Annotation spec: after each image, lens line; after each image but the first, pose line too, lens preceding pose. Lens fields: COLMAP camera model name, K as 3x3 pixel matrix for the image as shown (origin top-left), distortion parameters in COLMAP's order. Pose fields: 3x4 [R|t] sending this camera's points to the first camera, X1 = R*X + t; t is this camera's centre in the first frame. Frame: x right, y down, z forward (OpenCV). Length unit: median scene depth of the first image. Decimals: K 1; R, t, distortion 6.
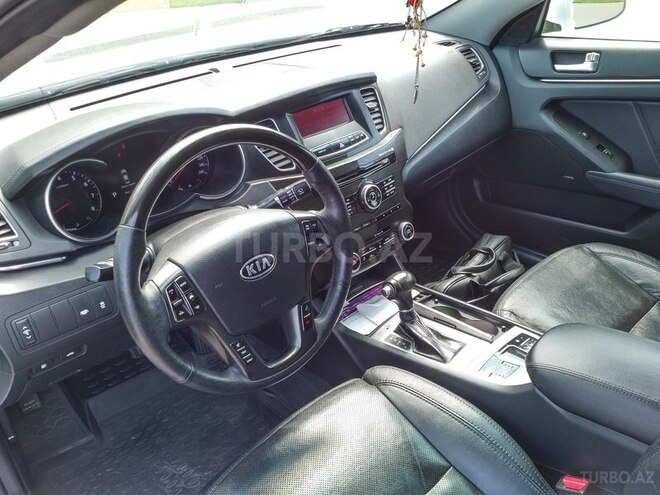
lens RADIAL K [[580.4, 0, 325.3], [0, 580.4, 257.1], [0, 0, 1]] dist [0.126612, -0.260313]
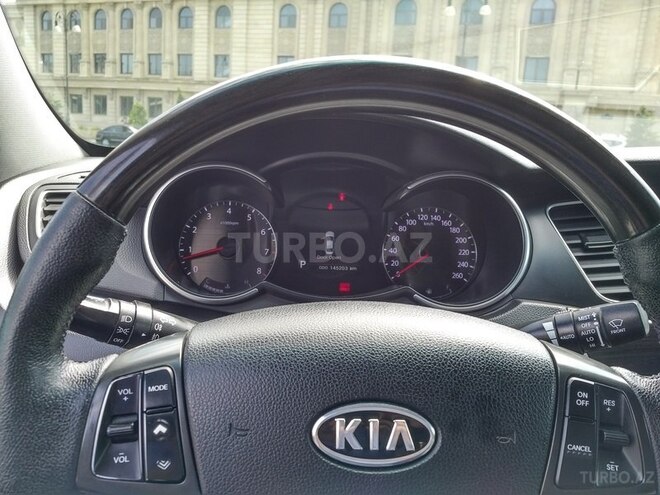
lens RADIAL K [[580.4, 0, 325.3], [0, 580.4, 257.1], [0, 0, 1]] dist [0.126612, -0.260313]
pose [[0.746420, 0.183608, -0.639644, 0.044244], [-0.394097, 0.896470, -0.202554, 0.002153], [0.536231, 0.403272, 0.741503, 0.459479]]
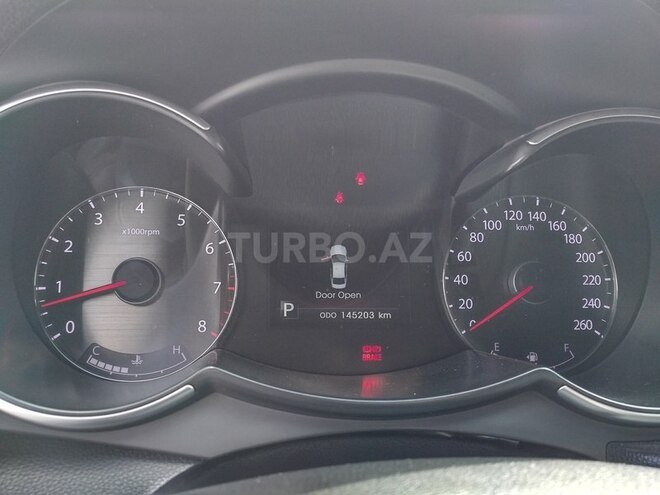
lens RADIAL K [[580.4, 0, 325.3], [0, 580.4, 257.1], [0, 0, 1]] dist [0.126612, -0.260313]
pose [[0.791300, 0.149728, -0.592812, -0.130561], [-0.360706, 0.897179, -0.254875, -0.048138], [0.493697, 0.415513, 0.763945, 0.627319]]
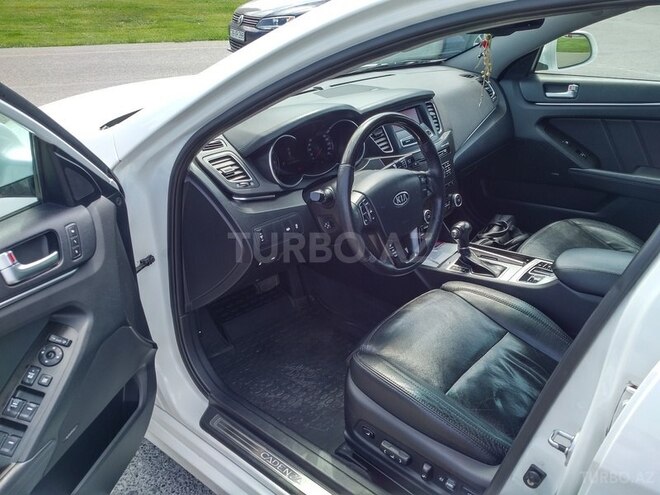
lens RADIAL K [[580.4, 0, 325.3], [0, 580.4, 257.1], [0, 0, 1]] dist [0.126612, -0.260313]
pose [[0.996320, 0.006171, 0.085486, -0.315726], [-0.000854, 0.998070, -0.062092, 0.191162], [-0.085704, 0.061790, 0.994403, -0.413933]]
